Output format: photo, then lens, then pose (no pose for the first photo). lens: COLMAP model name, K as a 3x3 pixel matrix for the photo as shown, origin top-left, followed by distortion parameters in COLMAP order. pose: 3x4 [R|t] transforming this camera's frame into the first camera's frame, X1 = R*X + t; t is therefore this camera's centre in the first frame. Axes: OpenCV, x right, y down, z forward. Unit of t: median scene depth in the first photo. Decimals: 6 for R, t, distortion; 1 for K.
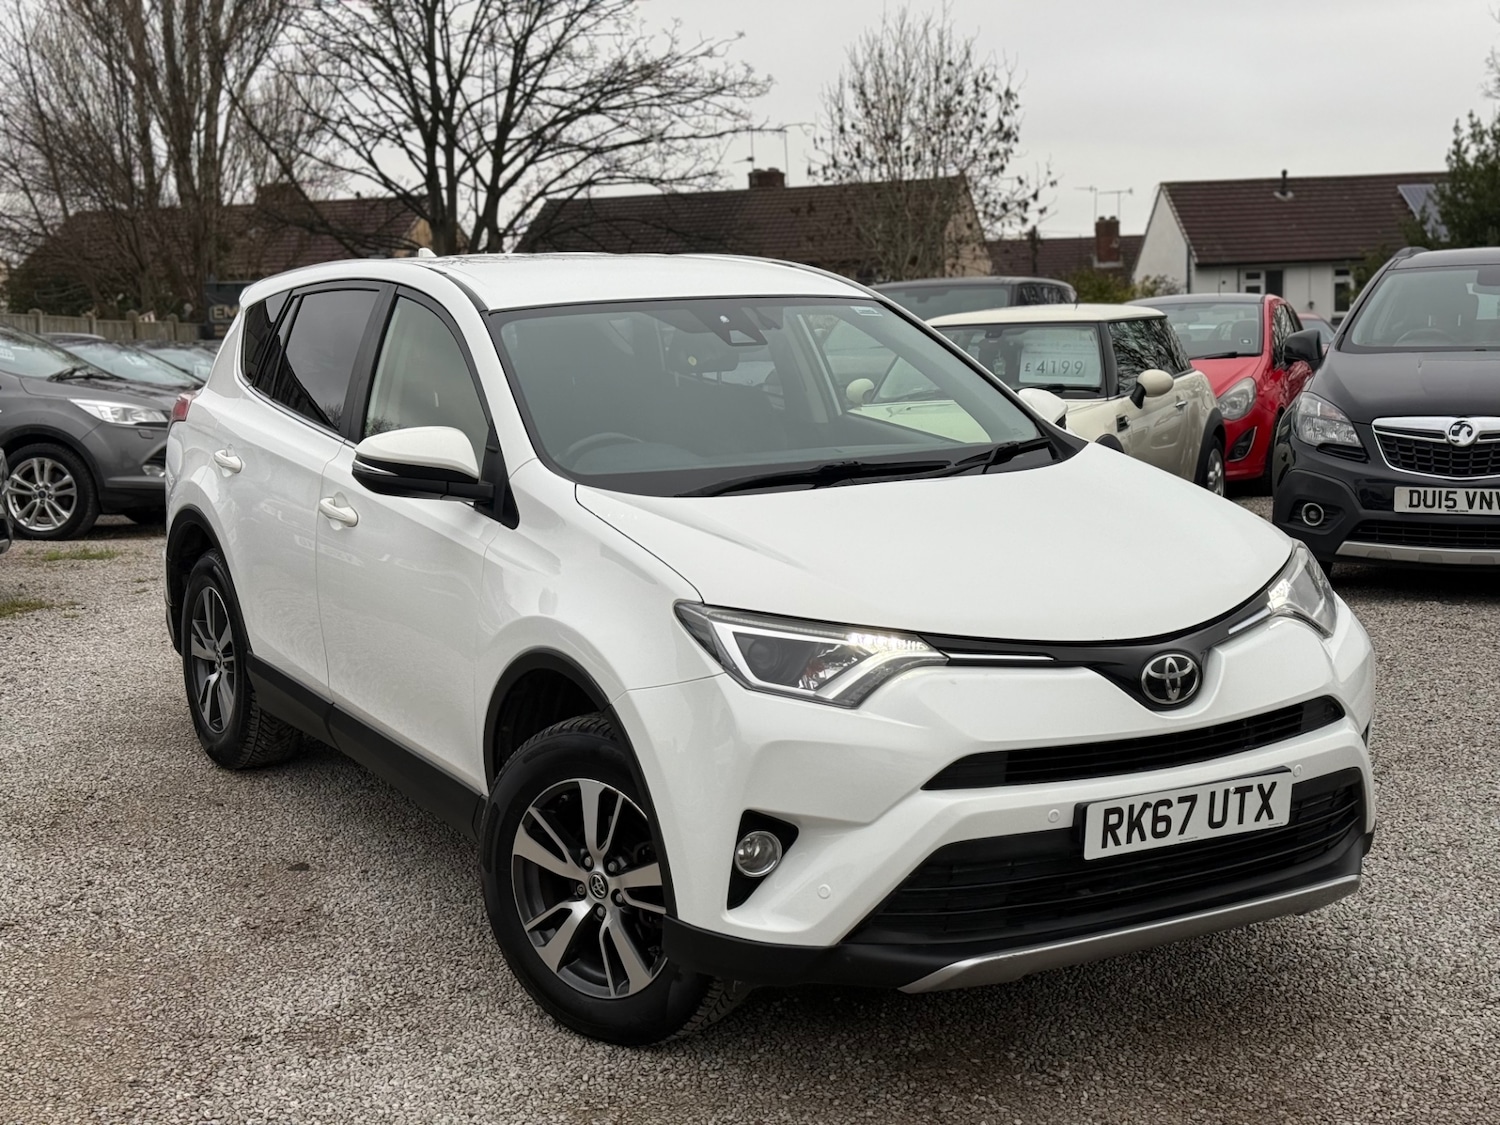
lens RADIAL K [[2111.9, 0, 755.3], [0, 2111.9, 573.7], [0, 0, 1]] dist [0.237227, -0.560711]
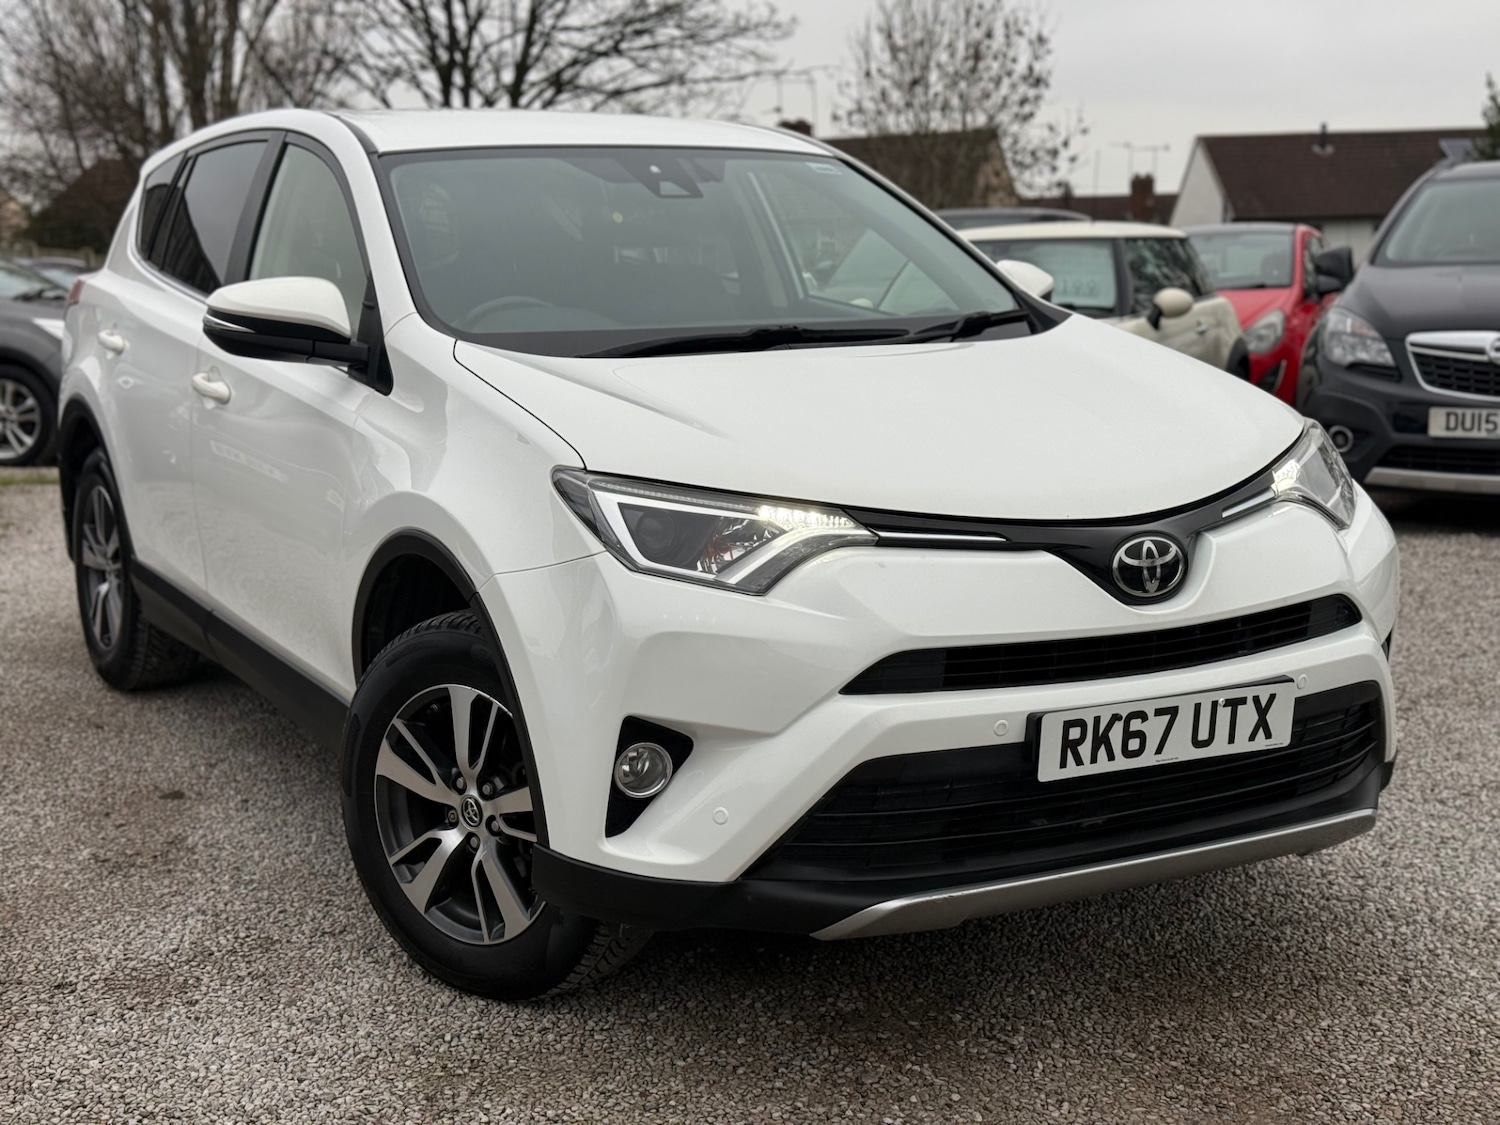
lens RADIAL K [[2116.3, 0, 746.9], [0, 2116.3, 558.8], [0, 0, 1]] dist [0.237137, -0.575272]
pose [[0.999767, 0.011361, -0.018336, 0.038895], [-0.011177, 0.999887, 0.010100, 0.028471], [0.018449, -0.009893, 0.999781, 0.121346]]
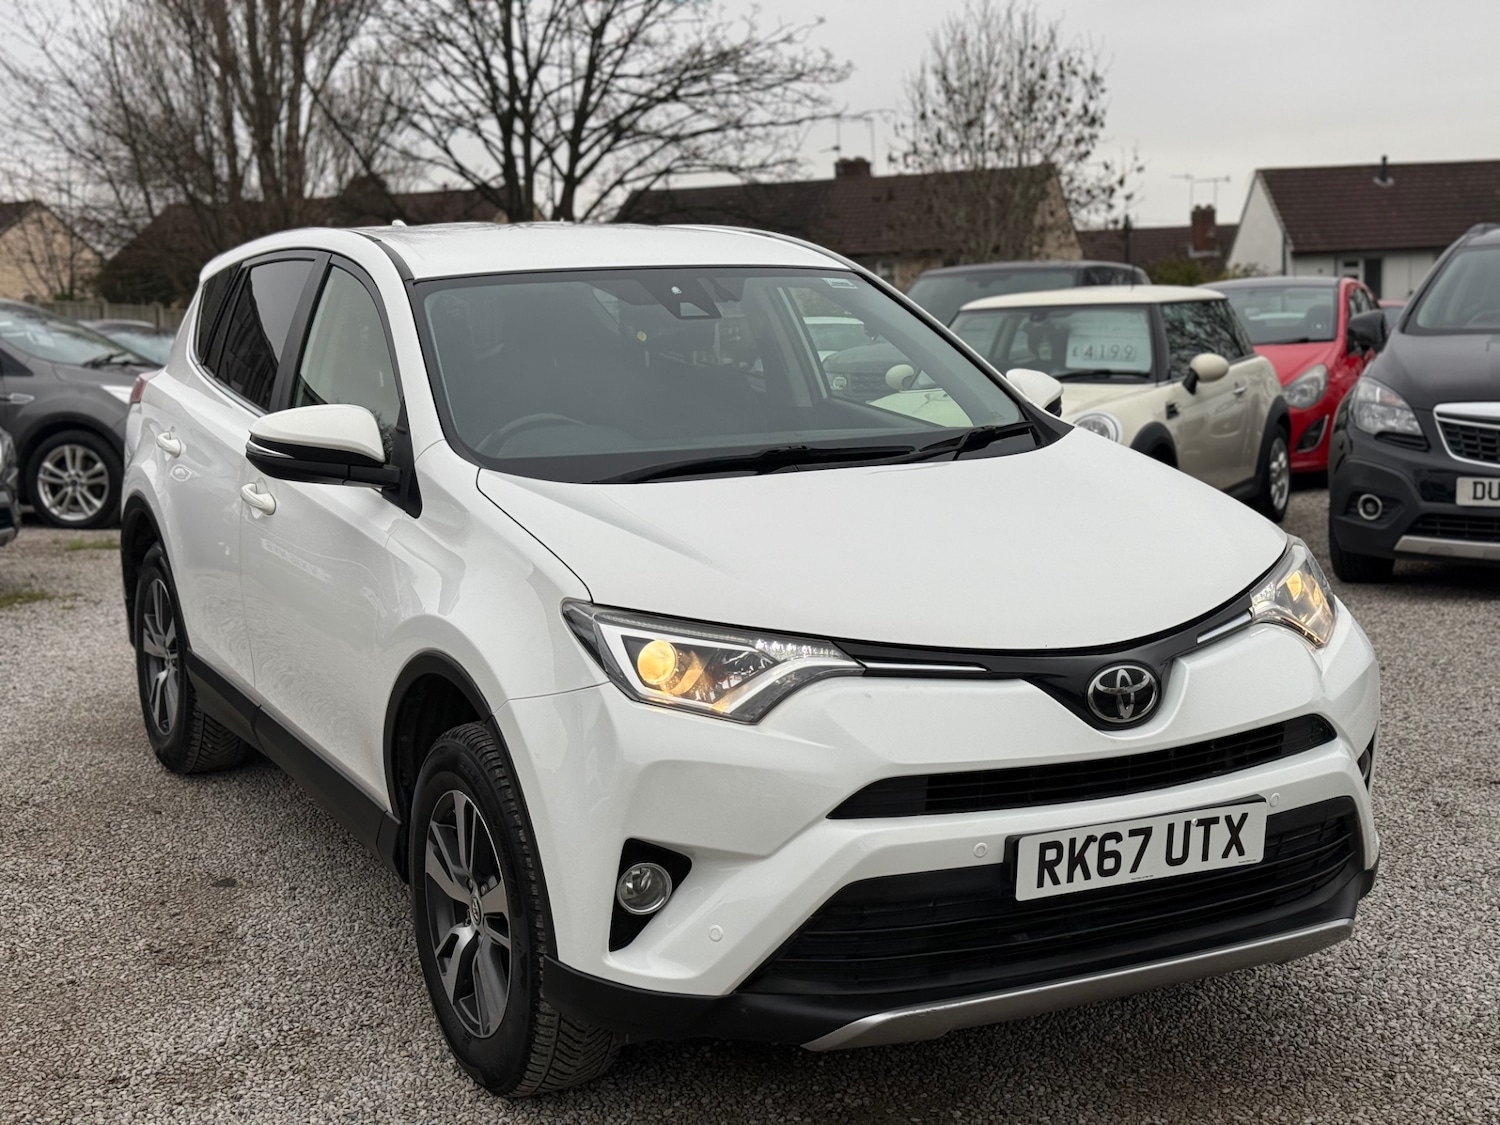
lens RADIAL K [[2113.4, 0, 750.0], [0, 2113.4, 562.5], [0, 0, 1]] dist [0.240463, -0.573042]
pose [[0.998860, 0.004913, -0.047490, 0.057874], [-0.004999, 0.999986, -0.001675, -0.001026], [0.047481, 0.001911, 0.998870, 0.083698]]
